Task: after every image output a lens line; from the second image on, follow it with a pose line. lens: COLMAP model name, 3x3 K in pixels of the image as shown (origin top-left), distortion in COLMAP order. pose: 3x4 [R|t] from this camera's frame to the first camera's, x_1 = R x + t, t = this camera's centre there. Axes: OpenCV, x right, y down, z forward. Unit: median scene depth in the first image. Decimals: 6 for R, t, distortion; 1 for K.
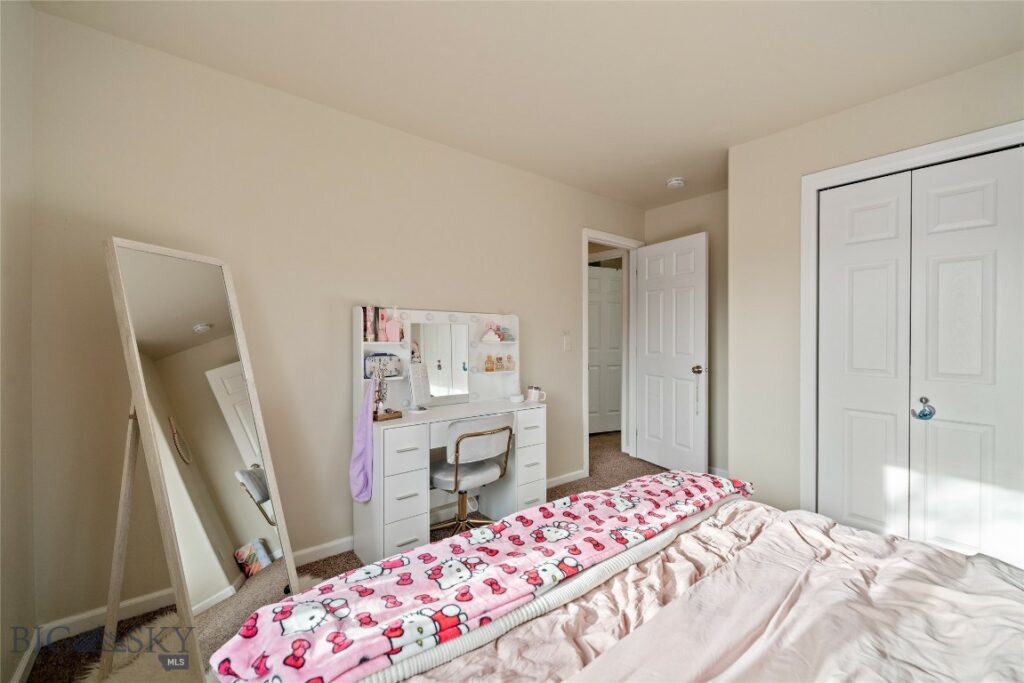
lens RADIAL K [[419.7, 0, 507.7], [0, 419.7, 340.8], [0, 0, 1]] dist [-0.004940, 0.000559]
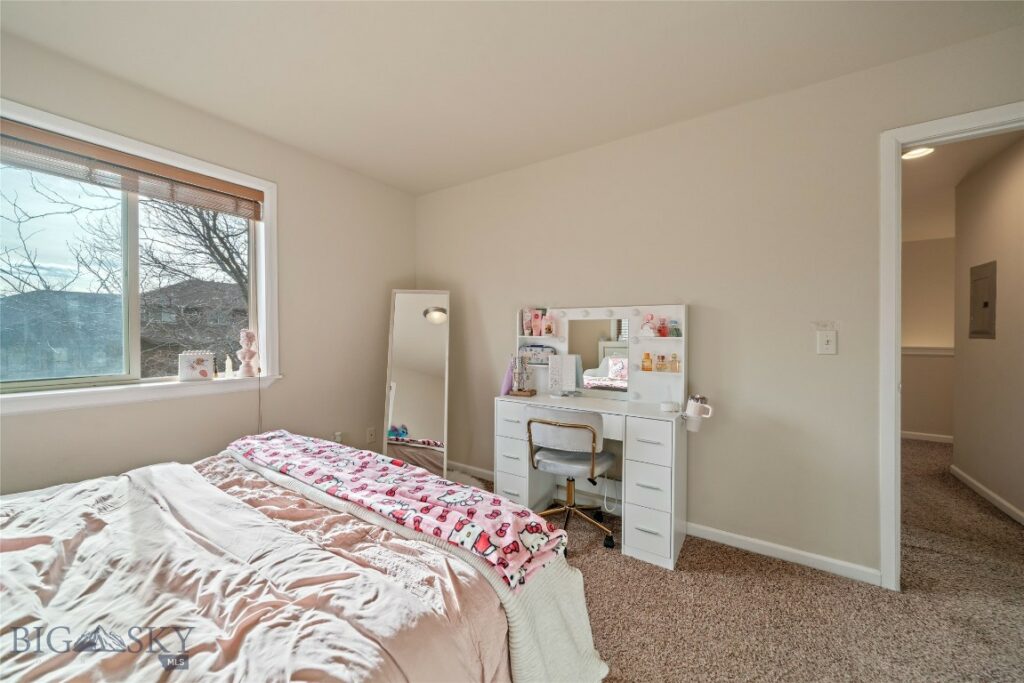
lens RADIAL K [[376.0, 0, 507.5], [0, 376.0, 338.4], [0, 0, 1]] dist [-0.002531, -0.000155]
pose [[0.301207, 0.007742, -0.953527, 0.766444], [-0.010539, 0.999933, 0.004789, 0.005086], [0.953501, 0.008607, 0.301268, 0.582575]]
